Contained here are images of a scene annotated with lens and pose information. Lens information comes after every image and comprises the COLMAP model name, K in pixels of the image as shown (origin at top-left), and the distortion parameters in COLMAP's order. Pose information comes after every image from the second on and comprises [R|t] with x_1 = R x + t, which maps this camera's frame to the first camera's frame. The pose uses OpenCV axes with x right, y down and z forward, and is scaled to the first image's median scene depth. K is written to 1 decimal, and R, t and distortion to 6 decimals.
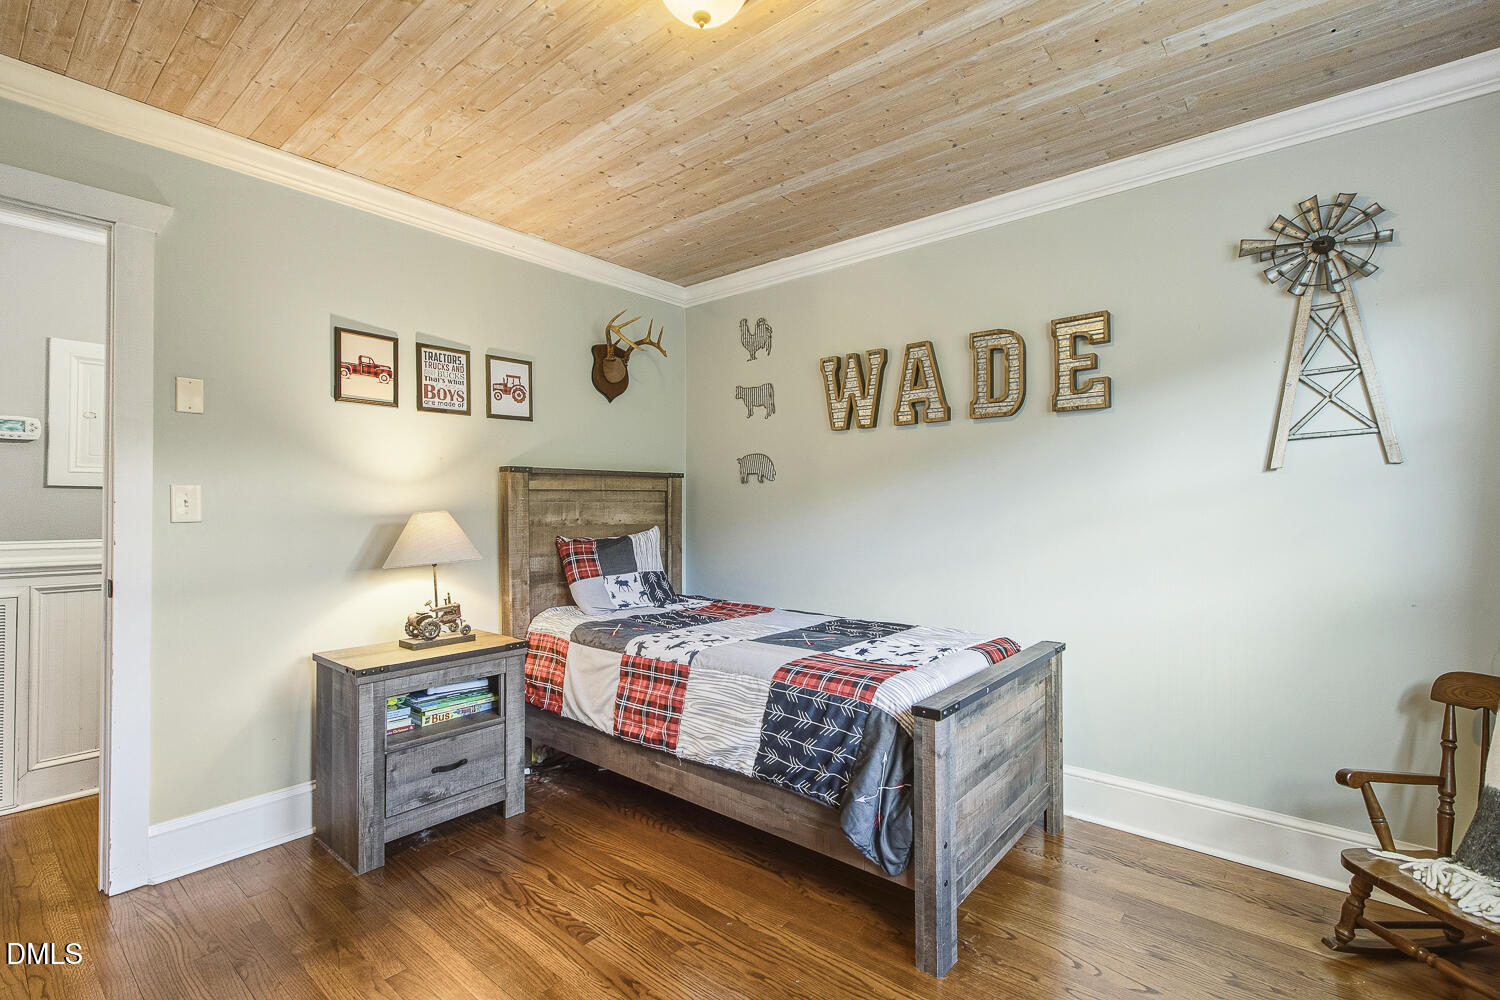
lens RADIAL K [[675.4, 0, 756.2], [0, 675.4, 497.0], [0, 0, 1]] dist [0.001562, -0.000776]
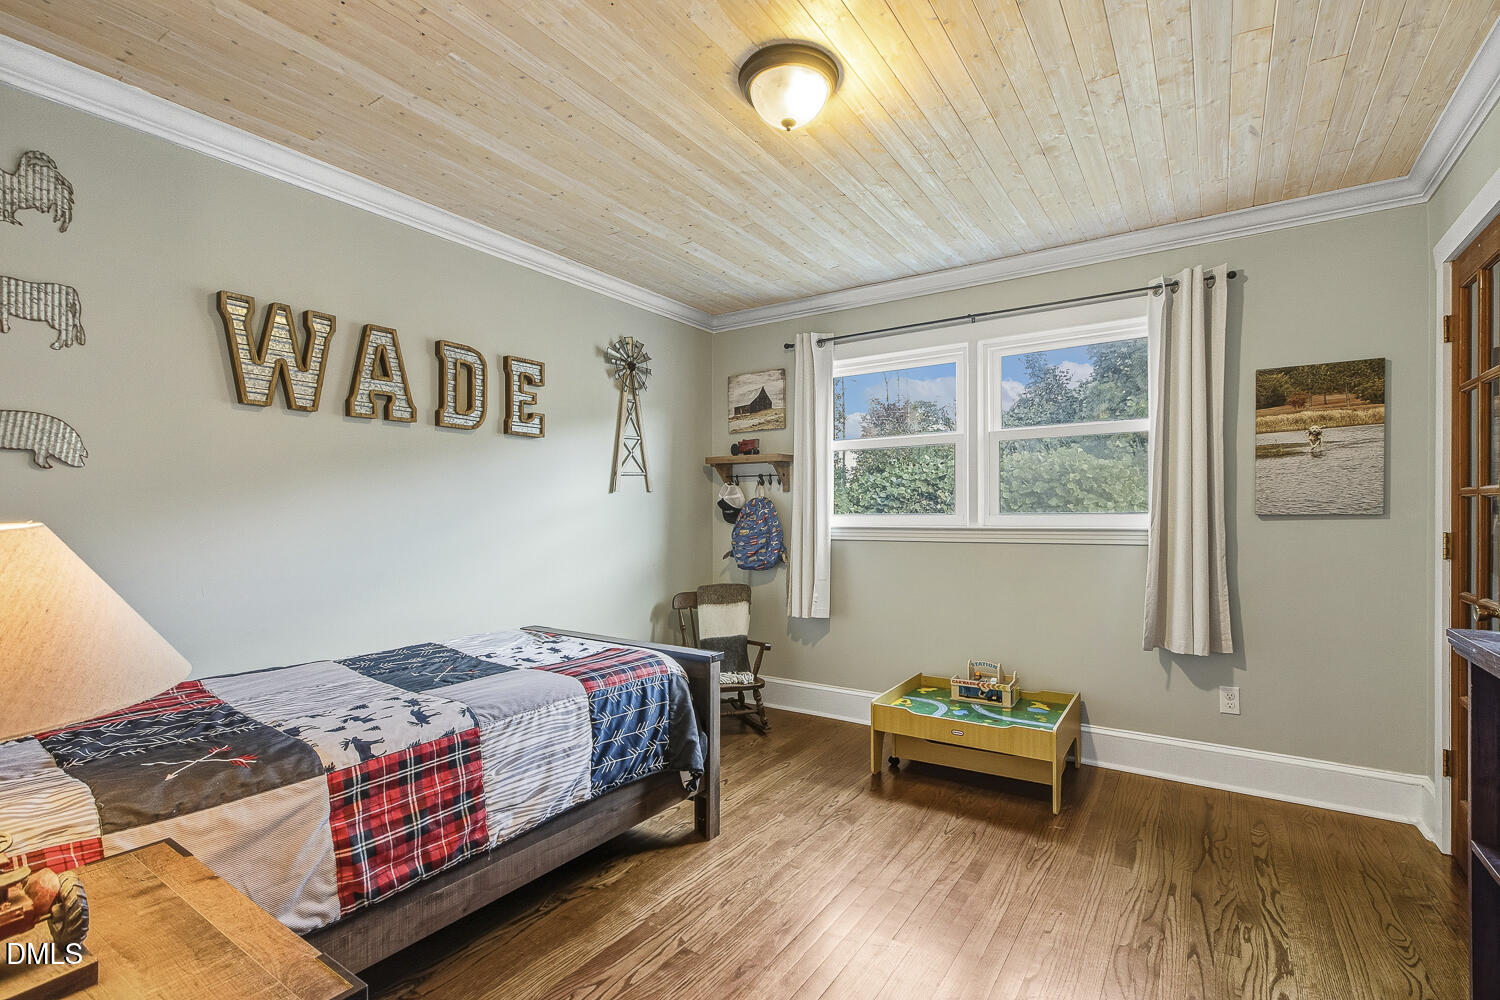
lens RADIAL K [[675.4, 0, 756.4], [0, 675.4, 512.4], [0, 0, 1]] dist [0.001562, -0.000776]
pose [[-0.088623, 0.005773, 0.996049, -0.800042], [-0.011229, 0.999914, -0.006795, 0.014289], [-0.996002, -0.011787, -0.088550, 0.704124]]
